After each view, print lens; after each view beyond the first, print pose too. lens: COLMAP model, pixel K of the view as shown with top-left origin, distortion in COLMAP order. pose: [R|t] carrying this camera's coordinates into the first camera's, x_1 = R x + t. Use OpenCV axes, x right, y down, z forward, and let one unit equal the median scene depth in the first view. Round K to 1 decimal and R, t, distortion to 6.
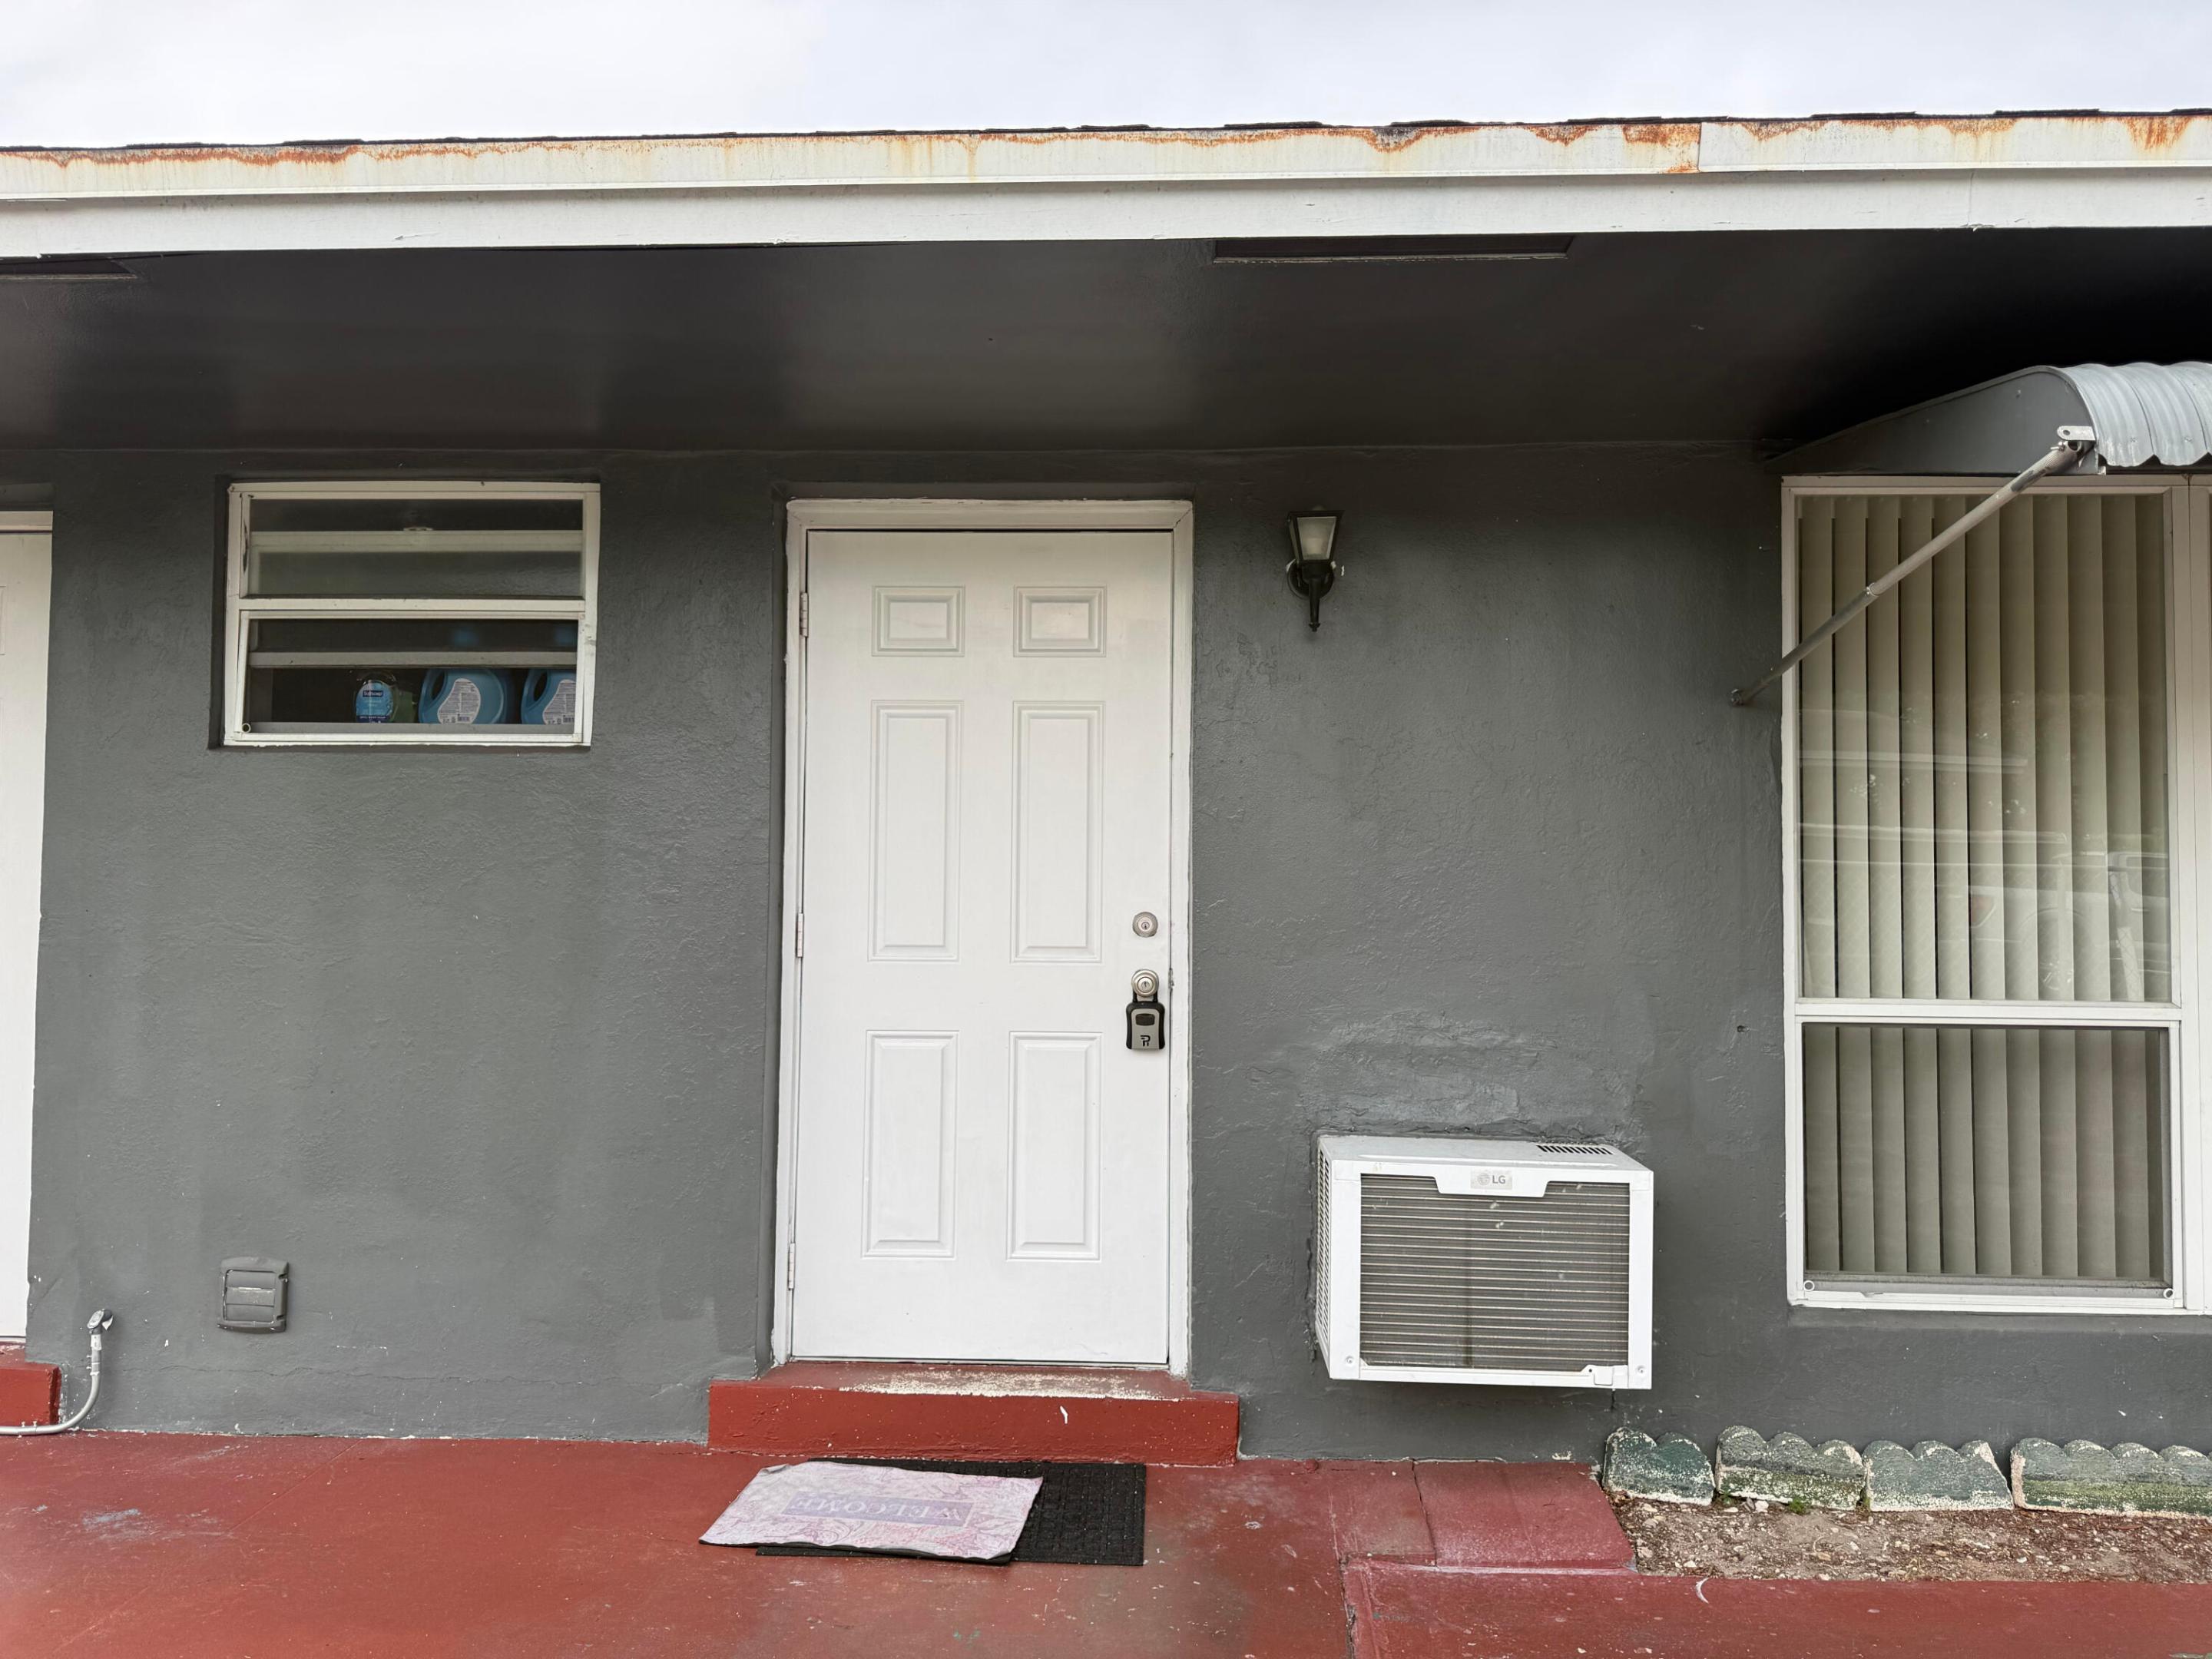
lens RADIAL K [[1482.0, 0, 1106.0], [0, 1482.0, 829.5], [0, 0, 1]] dist [0.022791, -0.022088]
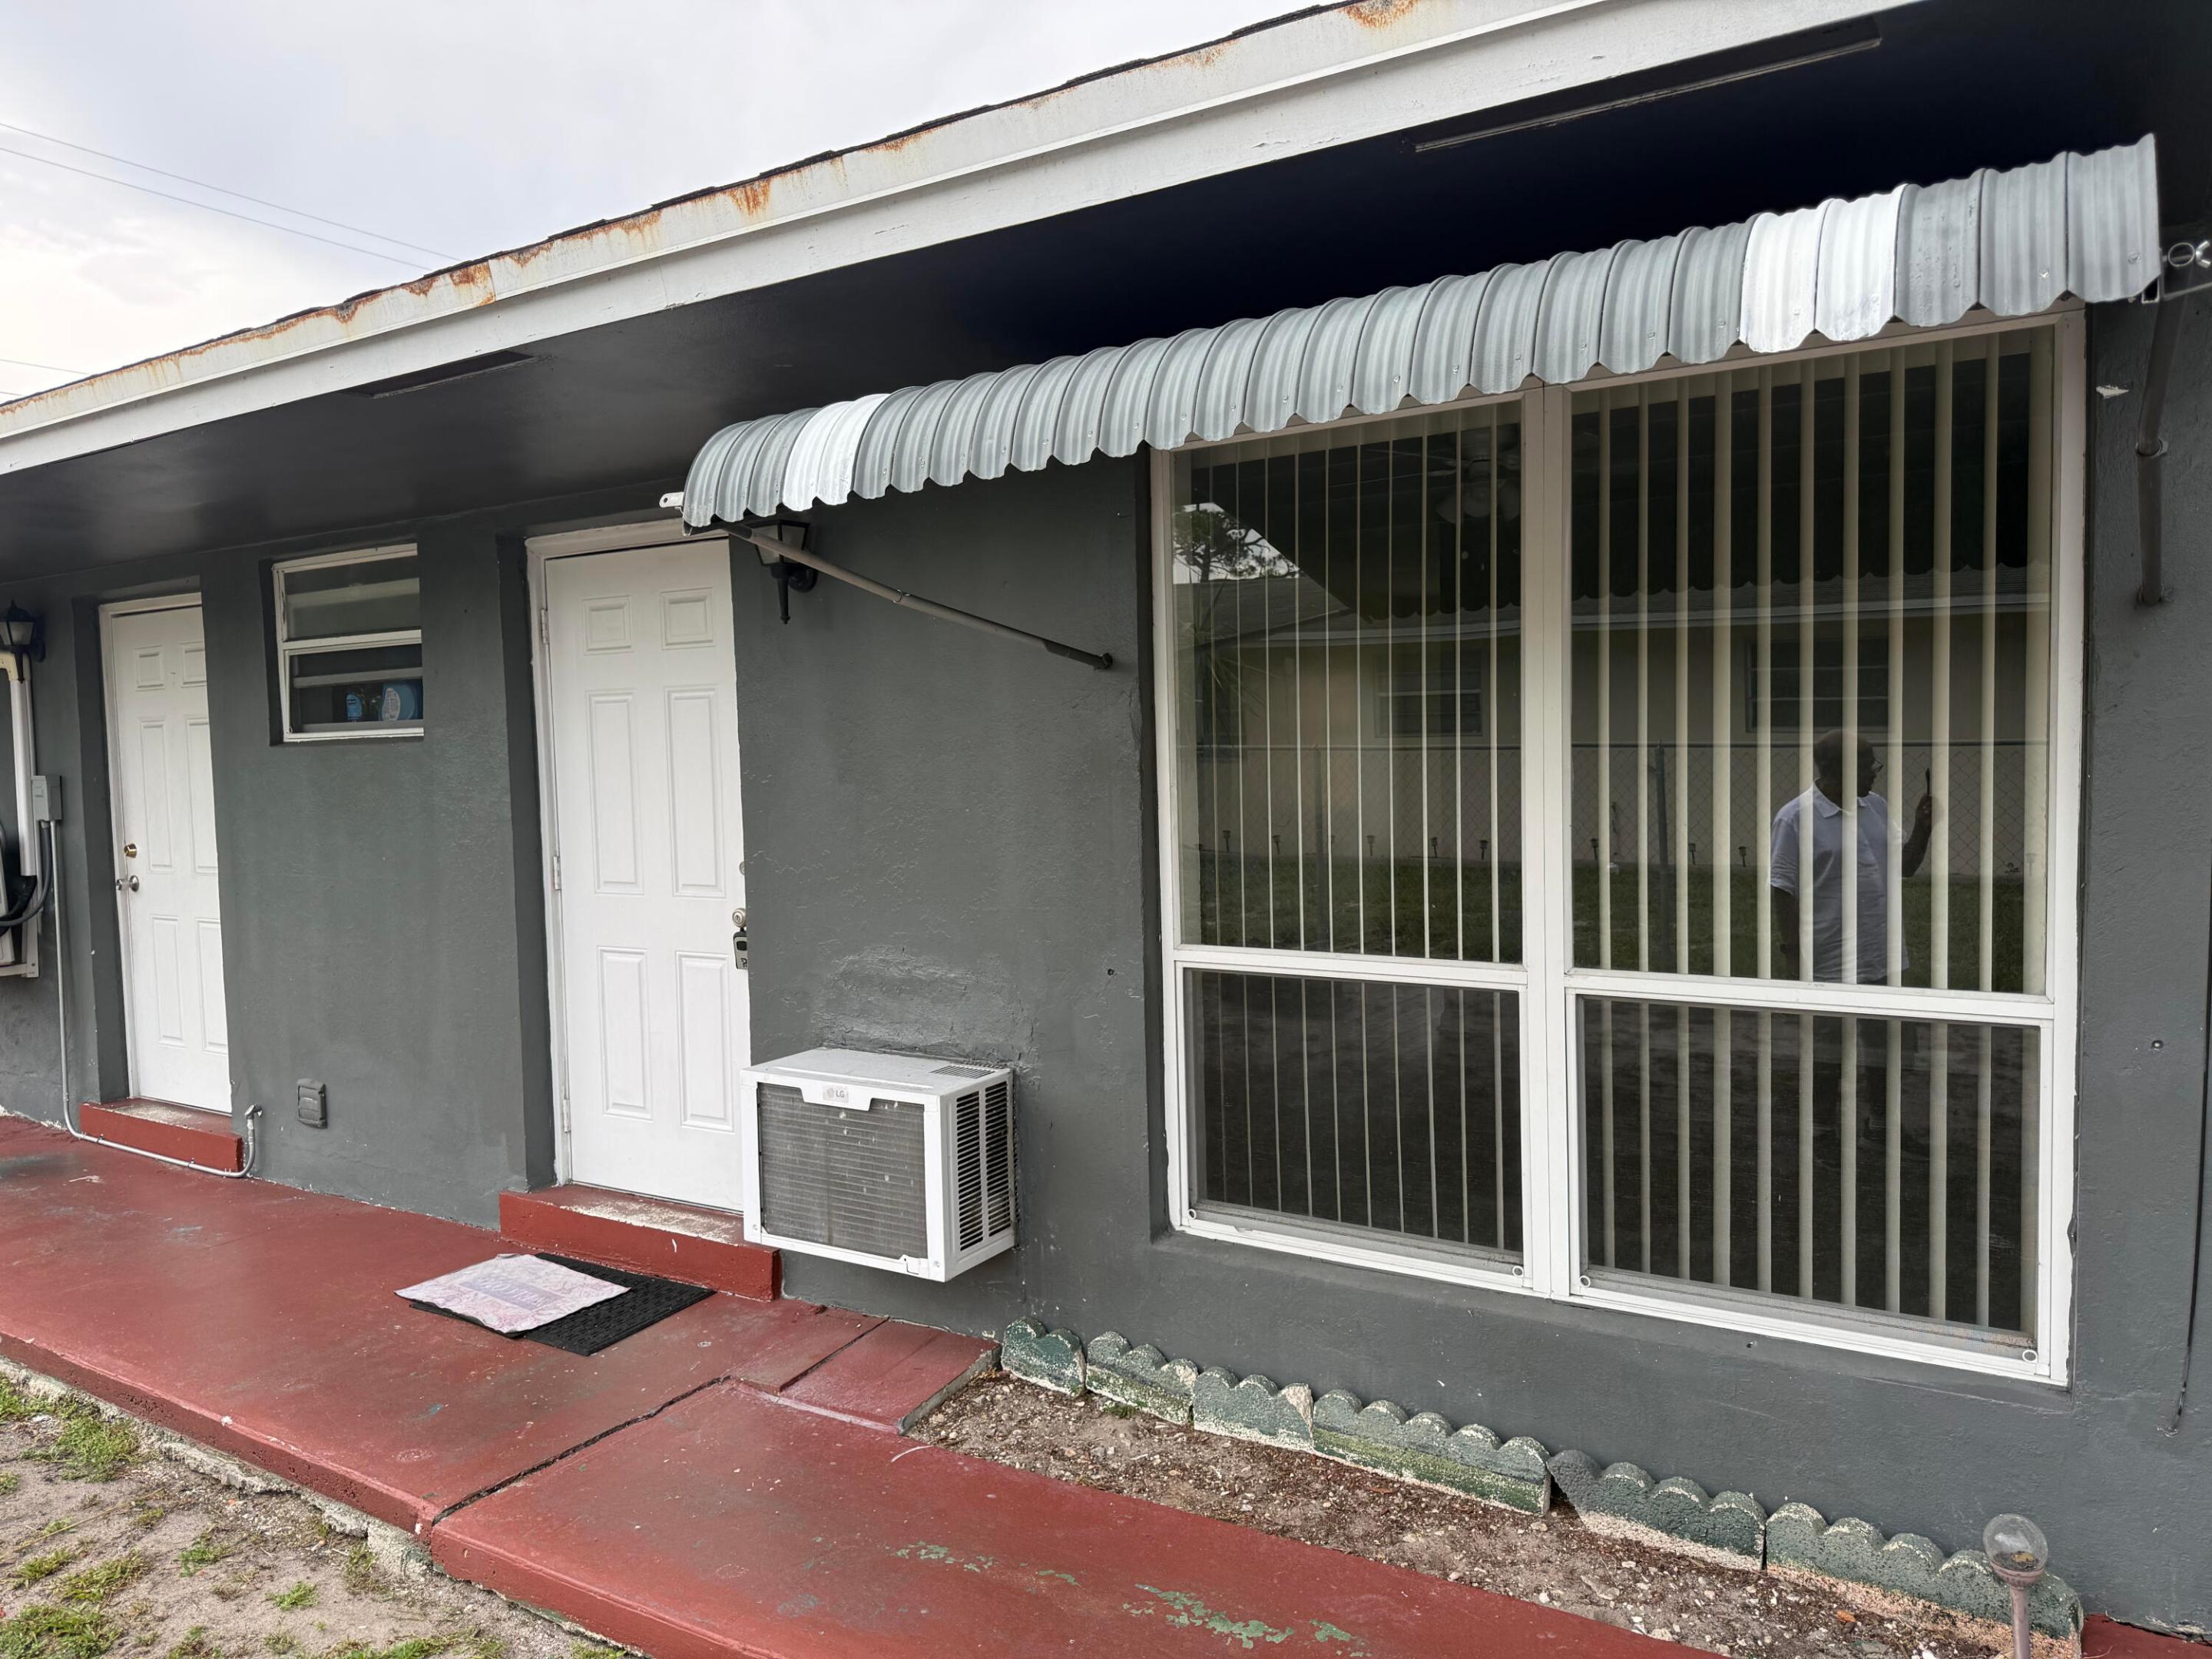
lens RADIAL K [[1459.5, 0, 1106.0], [0, 1459.5, 829.5], [0, 0, 1]] dist [0.094911, -0.139093]
pose [[0.878145, -0.004586, -0.478372, 0.947947], [0.050838, 0.995186, 0.083783, -0.058203], [0.475685, -0.097893, 0.874152, 0.089987]]
